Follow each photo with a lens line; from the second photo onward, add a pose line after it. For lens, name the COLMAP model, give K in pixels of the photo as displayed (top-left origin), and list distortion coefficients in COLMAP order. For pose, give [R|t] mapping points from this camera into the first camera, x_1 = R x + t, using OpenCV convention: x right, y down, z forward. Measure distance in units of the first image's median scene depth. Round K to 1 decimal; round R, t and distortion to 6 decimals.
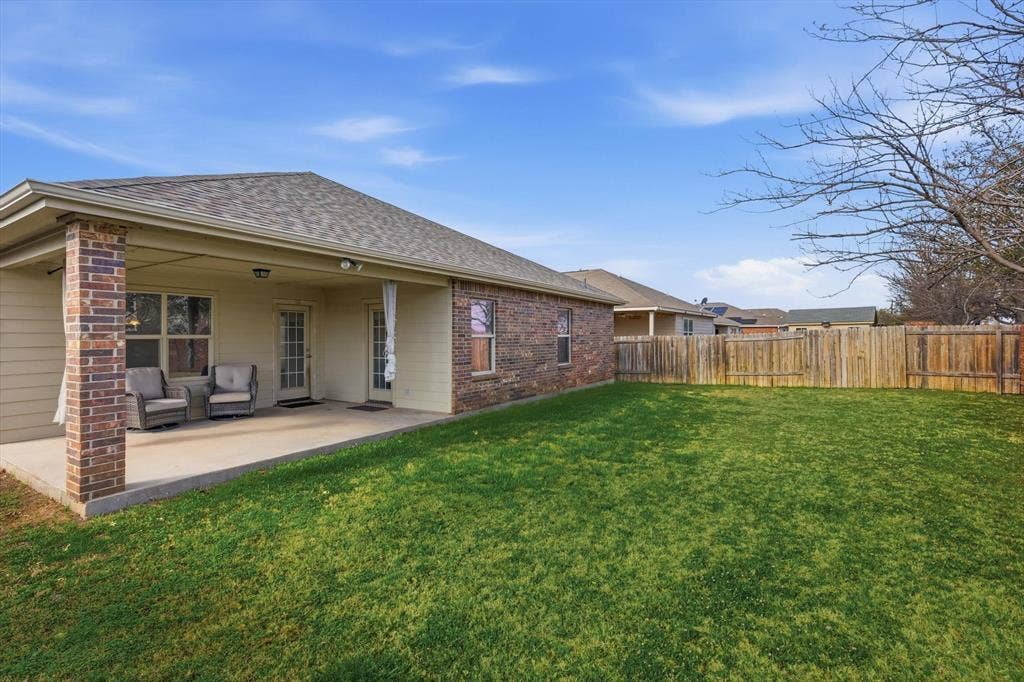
lens RADIAL K [[454.5, 0, 511.0], [0, 454.5, 334.3], [0, 0, 1]] dist [0.003204, -0.000055]
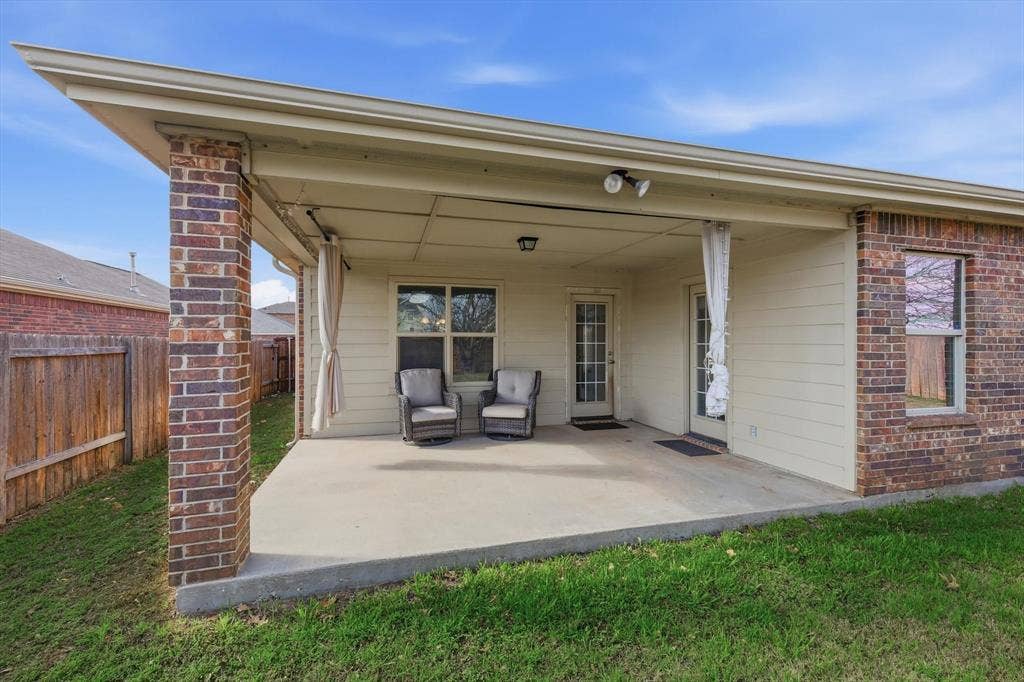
lens RADIAL K [[454.5, 0, 510.4], [0, 454.5, 338.2], [0, 0, 1]] dist [0.003204, -0.000055]
pose [[0.748179, 0.000482, -0.663497, -0.088200], [-0.001874, 0.999997, -0.001388, 0.013287], [0.663495, 0.002282, 0.748177, 0.414972]]
